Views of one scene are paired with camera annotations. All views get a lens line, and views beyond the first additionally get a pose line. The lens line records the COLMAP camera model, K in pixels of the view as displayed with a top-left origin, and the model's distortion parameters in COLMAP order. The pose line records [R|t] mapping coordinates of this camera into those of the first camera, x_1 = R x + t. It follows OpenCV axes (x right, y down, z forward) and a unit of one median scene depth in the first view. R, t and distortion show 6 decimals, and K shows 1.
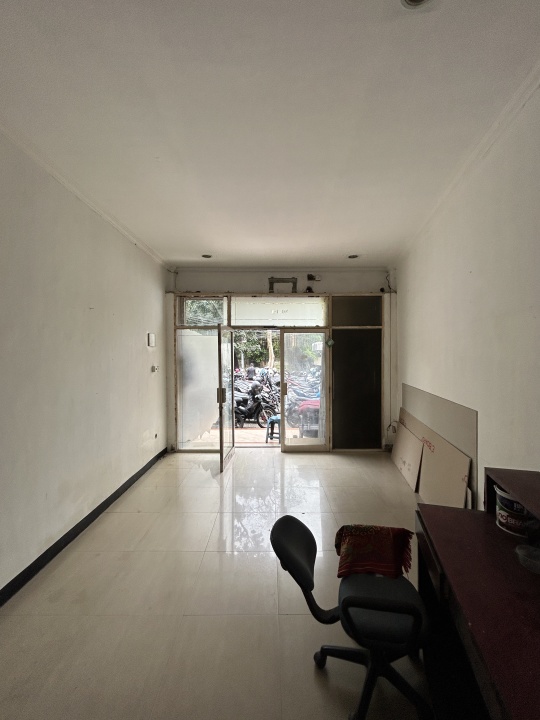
lens RADIAL K [[291.0, 0, 272.4], [0, 291.0, 359.4], [0, 0, 1]] dist [0.000319, -0.000809]
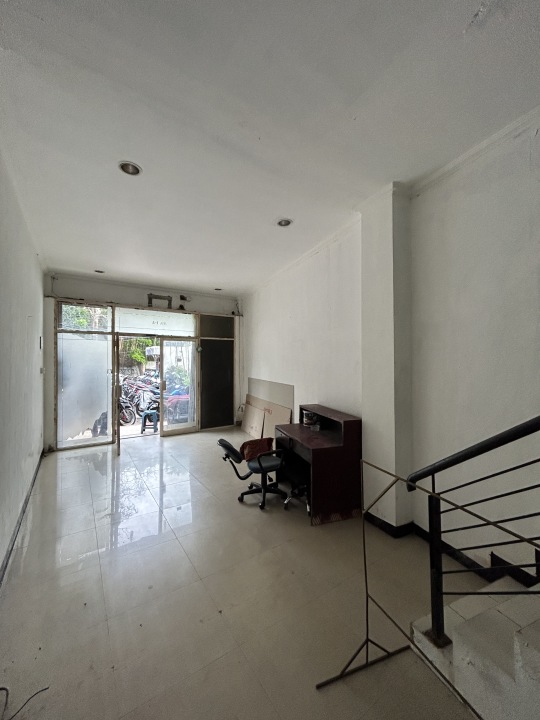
lens RADIAL K [[291.0, 0, 272.4], [0, 291.0, 359.4], [0, 0, 1]] dist [0.000319, -0.000809]
pose [[0.828821, 0.005933, 0.559483, -0.268581], [0.003343, 0.999873, -0.015555, 0.010805], [-0.559504, 0.014762, 0.828696, -0.292255]]
